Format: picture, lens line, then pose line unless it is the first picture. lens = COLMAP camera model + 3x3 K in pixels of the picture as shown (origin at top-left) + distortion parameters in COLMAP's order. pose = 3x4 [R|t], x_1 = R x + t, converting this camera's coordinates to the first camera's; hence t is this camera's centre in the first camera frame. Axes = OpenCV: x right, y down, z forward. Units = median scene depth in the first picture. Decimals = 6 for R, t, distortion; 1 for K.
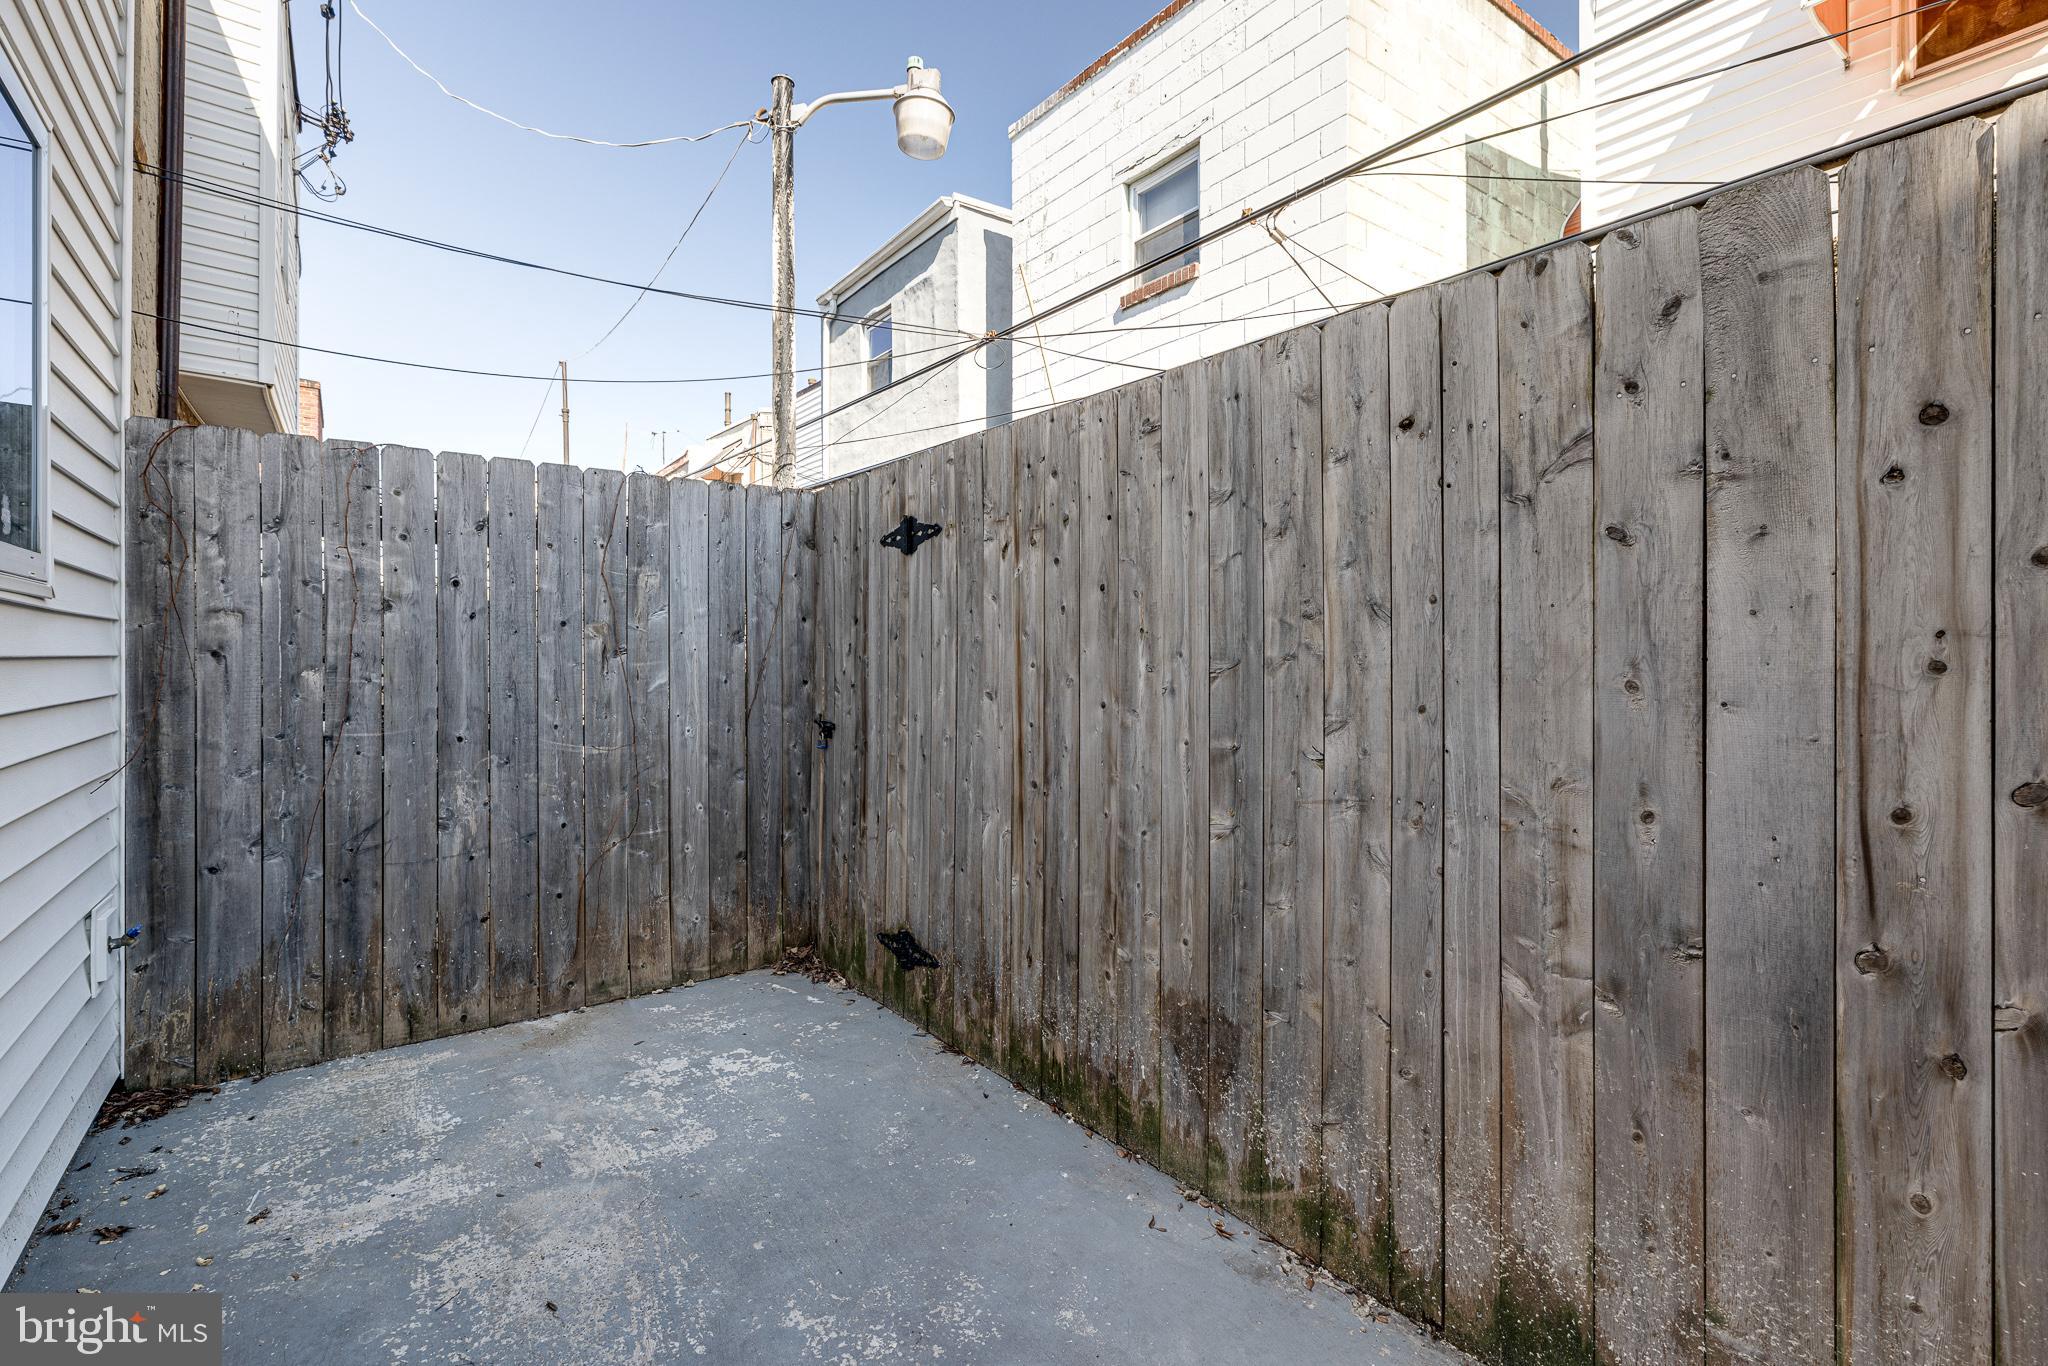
lens RADIAL K [[930.8, 0, 1009.3], [0, 930.8, 648.8], [0, 0, 1]] dist [0.011241, -0.001410]
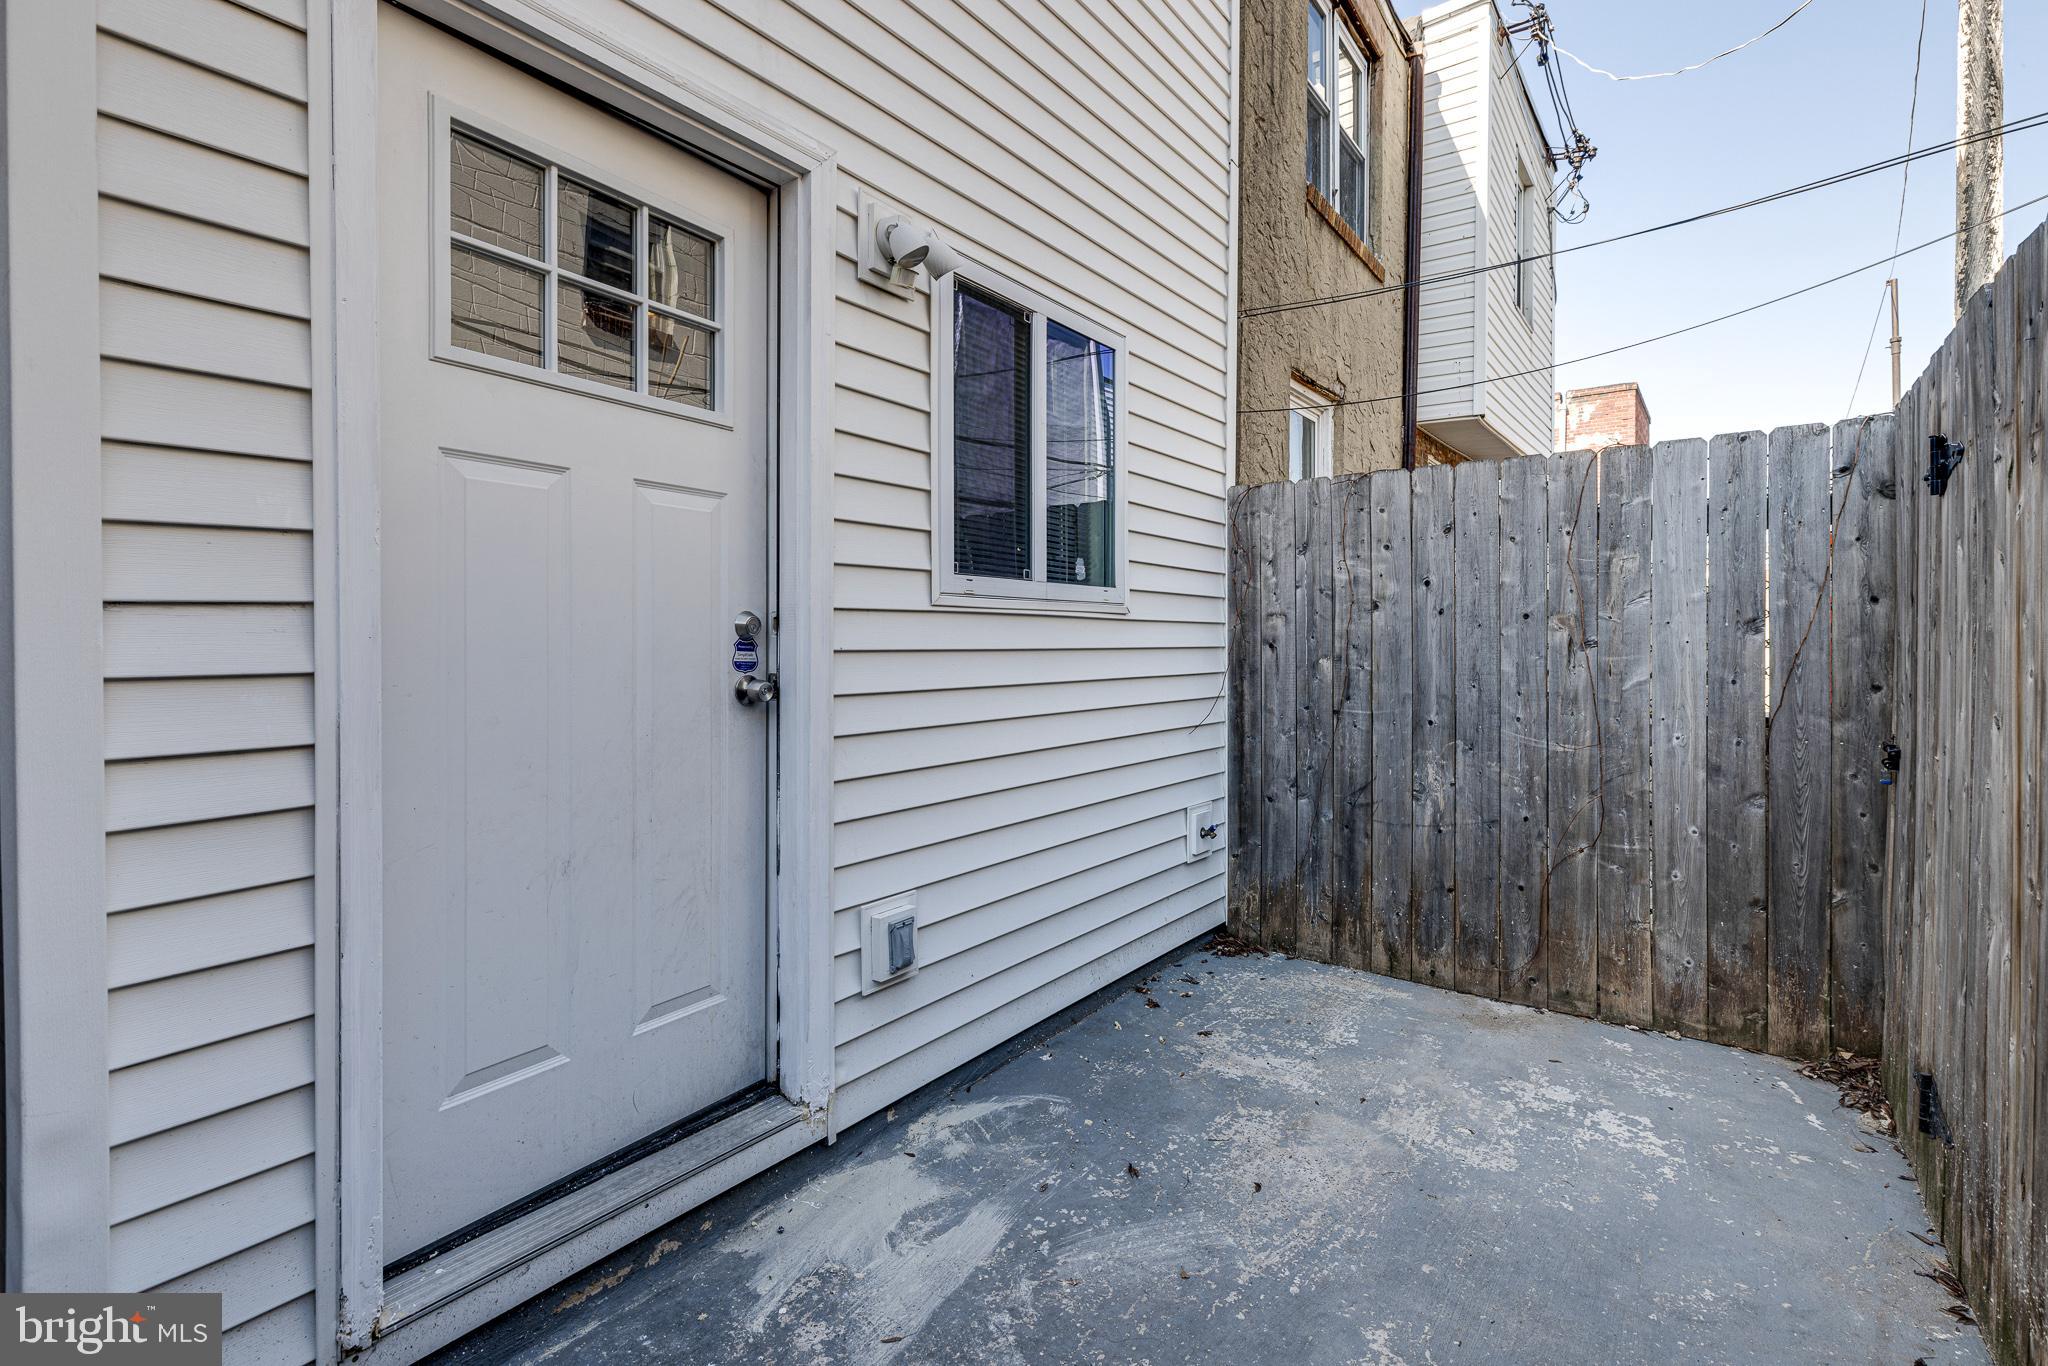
lens RADIAL K [[930.8, 0, 1029.4], [0, 930.8, 649.9], [0, 0, 1]] dist [0.011241, -0.001410]
pose [[0.298808, 0.009641, -0.954265, 0.337607], [0.004151, 0.999926, 0.011402, -0.004974], [0.954304, -0.007368, 0.298746, 0.214869]]
